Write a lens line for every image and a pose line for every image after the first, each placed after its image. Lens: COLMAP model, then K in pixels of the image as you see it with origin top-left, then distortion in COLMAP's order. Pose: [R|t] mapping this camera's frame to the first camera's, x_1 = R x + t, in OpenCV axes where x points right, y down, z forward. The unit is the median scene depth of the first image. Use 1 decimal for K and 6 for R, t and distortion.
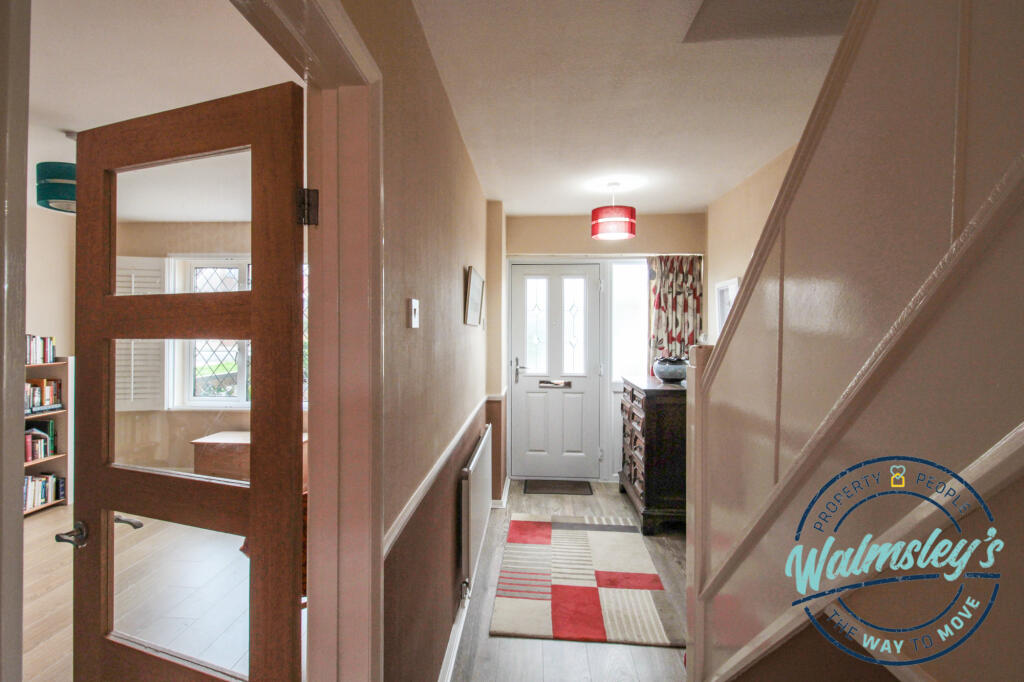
lens RADIAL K [[517.4, 0, 507.9], [0, 517.4, 319.0], [0, 0, 1]] dist [-0.000633, -0.000074]
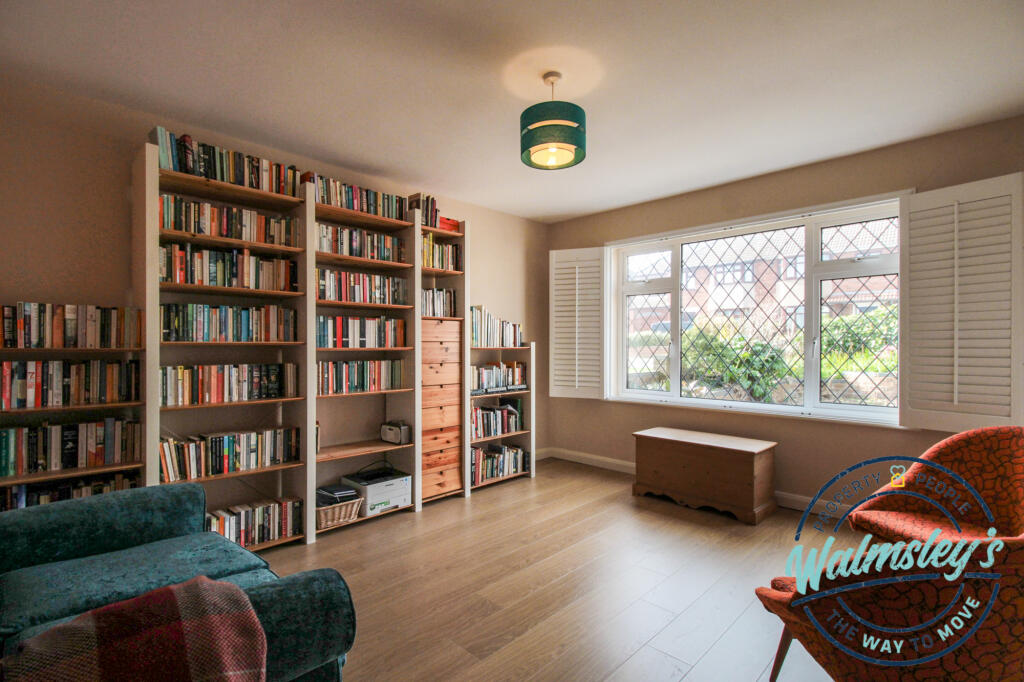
lens RADIAL K [[485.0, 0, 511.7], [0, 485.0, 336.3], [0, 0, 1]] dist [0.045161, -0.020338]
pose [[0.761690, -0.012606, -0.647819, -0.215629], [0.009619, 0.999921, -0.008148, 0.068892], [0.647870, -0.000025, 0.761751, 0.190764]]
